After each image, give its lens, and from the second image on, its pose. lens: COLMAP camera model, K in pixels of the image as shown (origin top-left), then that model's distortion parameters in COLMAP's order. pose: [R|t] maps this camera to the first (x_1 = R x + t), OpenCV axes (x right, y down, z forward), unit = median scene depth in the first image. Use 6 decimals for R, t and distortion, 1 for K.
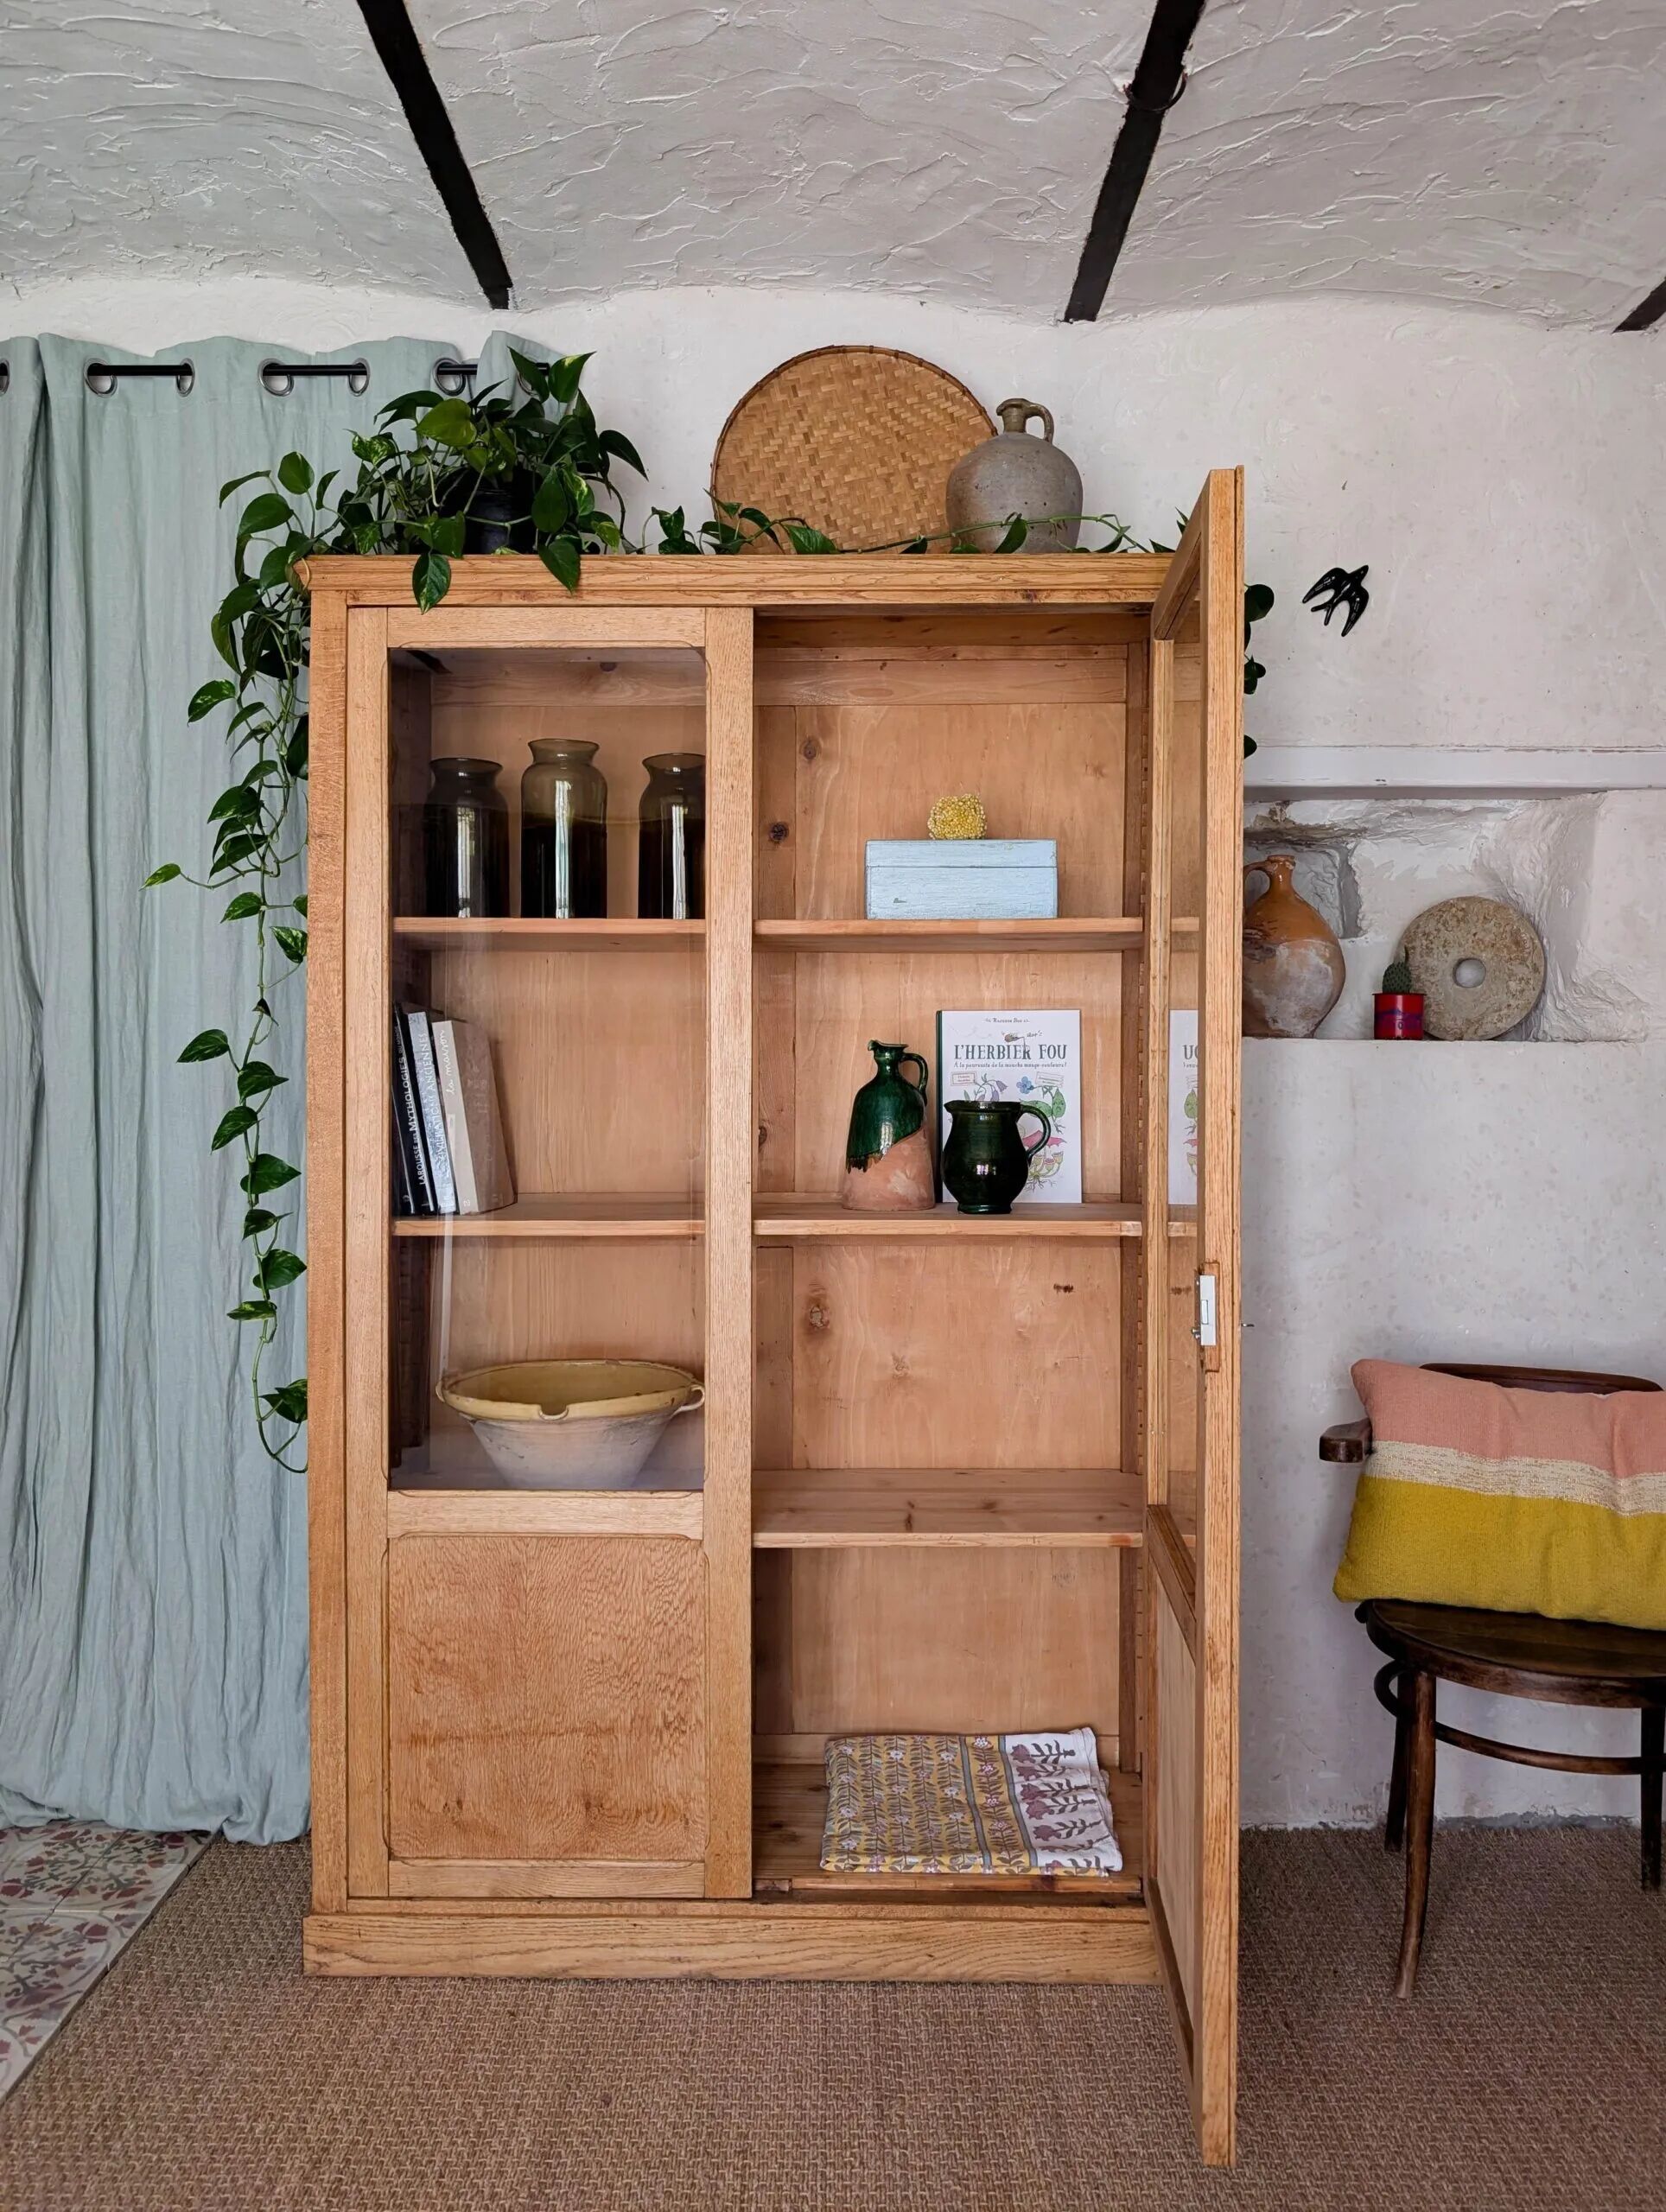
lens RADIAL K [[1648.7, 0, 835.3], [0, 1648.7, 1087.9], [0, 0, 1]] dist [0.000775, -0.003852]
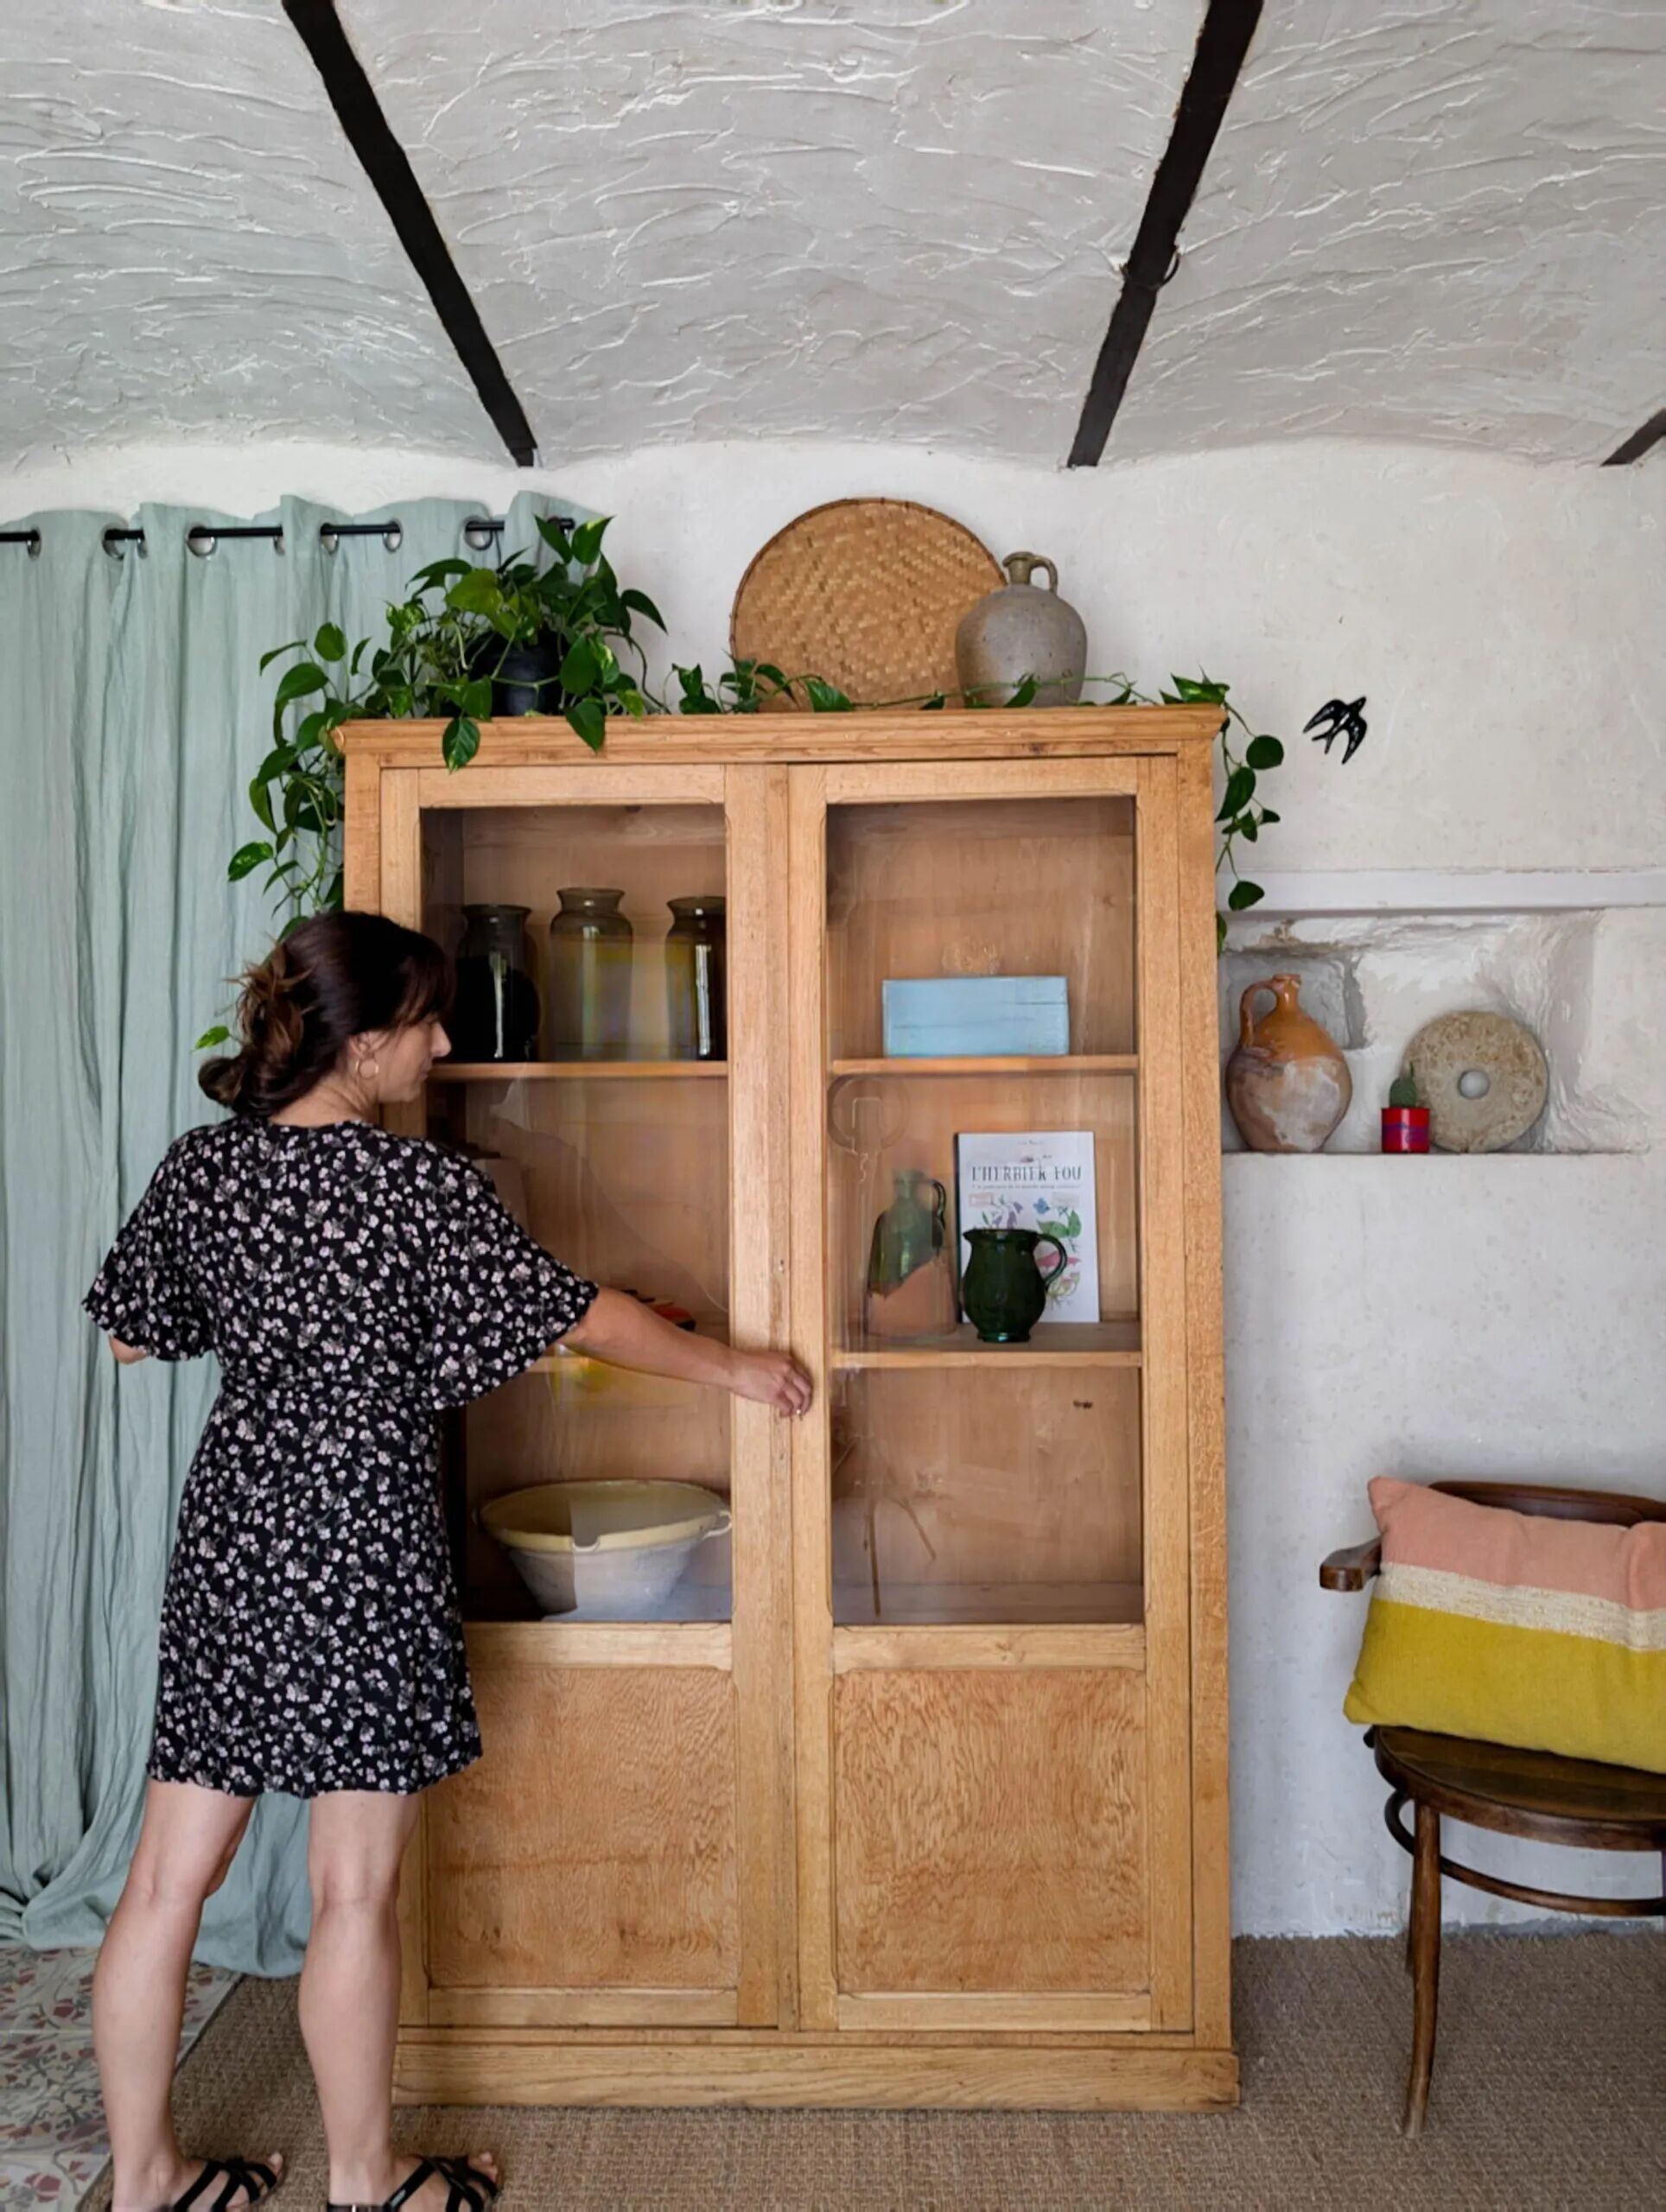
lens RADIAL K [[1584.6, 0, 834.6], [0, 1584.6, 1091.2], [0, 0, 1]] dist [0.002950, -0.007760]
pose [[0.999763, -0.013687, -0.016903, 0.004425], [0.013250, 0.999583, -0.025662, -0.055320], [0.017248, 0.025432, 0.999528, 0.009132]]
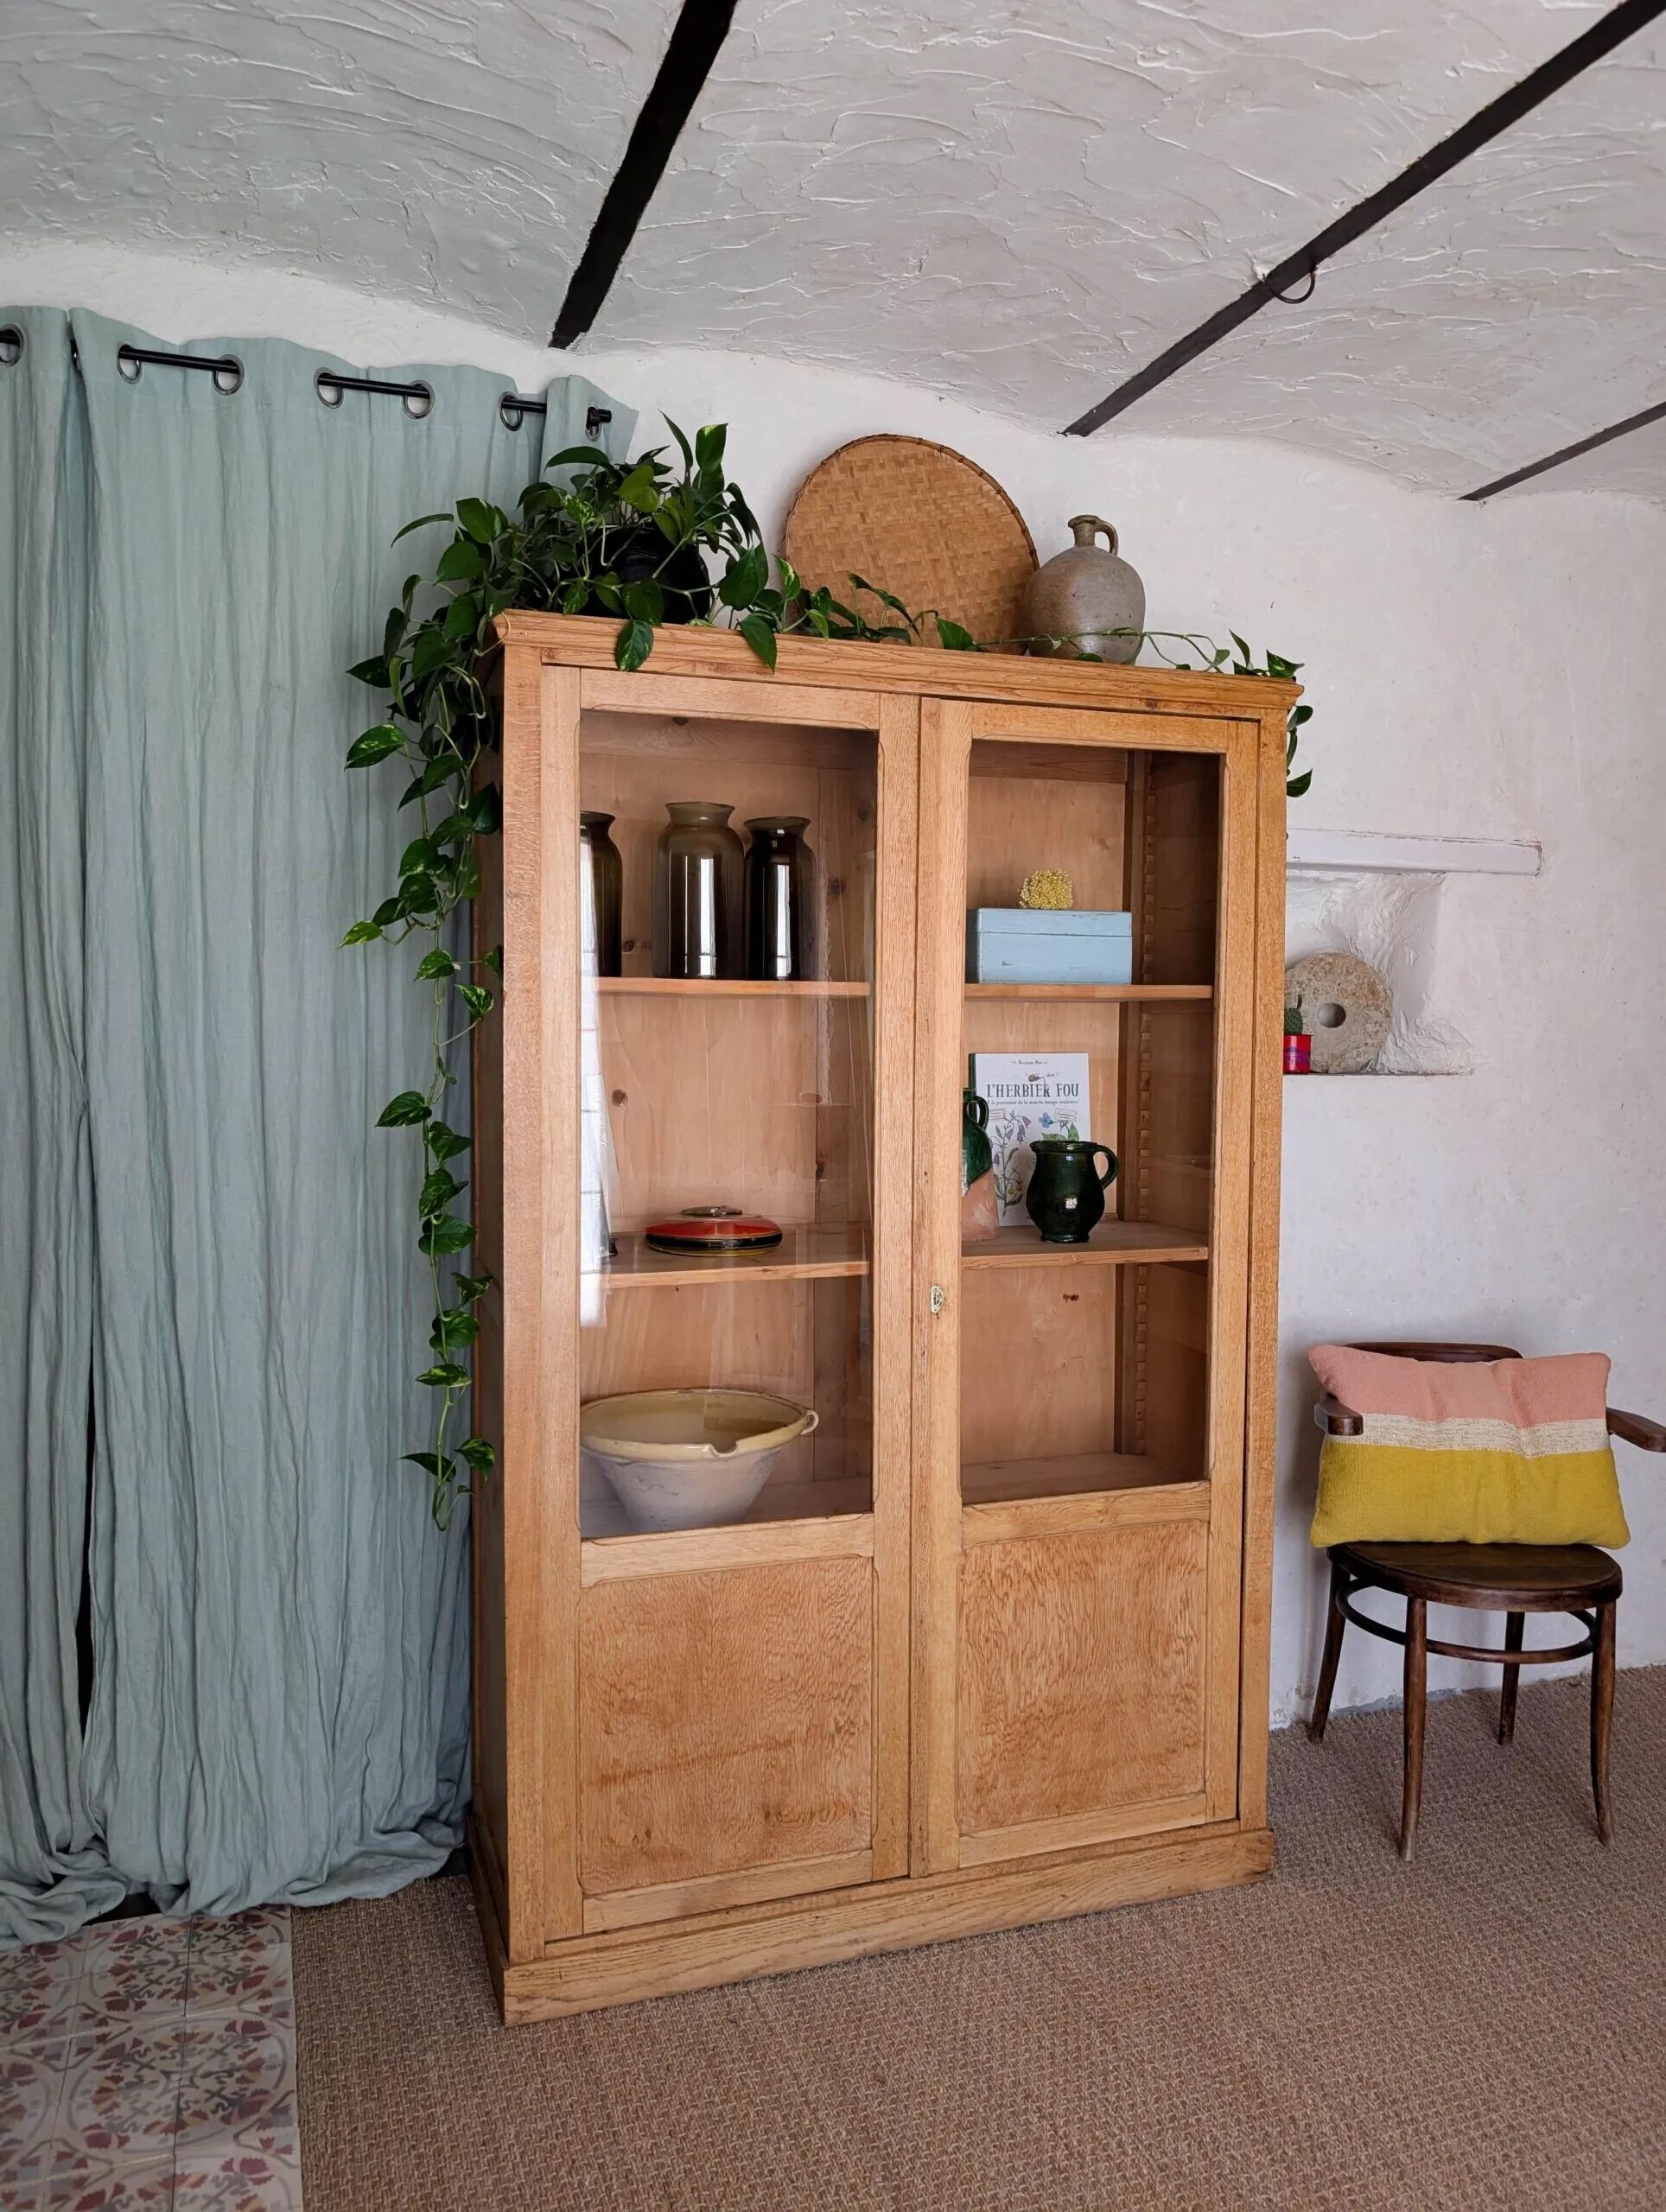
lens RADIAL K [[1584.6, 0, 834.6], [0, 1584.6, 1091.2], [0, 0, 1]] dist [0.002950, -0.007760]
pose [[0.941667, -0.009942, 0.336398, -0.425919], [-0.000095, 0.999556, 0.029807, -0.059442], [-0.336545, -0.028100, 0.941248, 0.033177]]
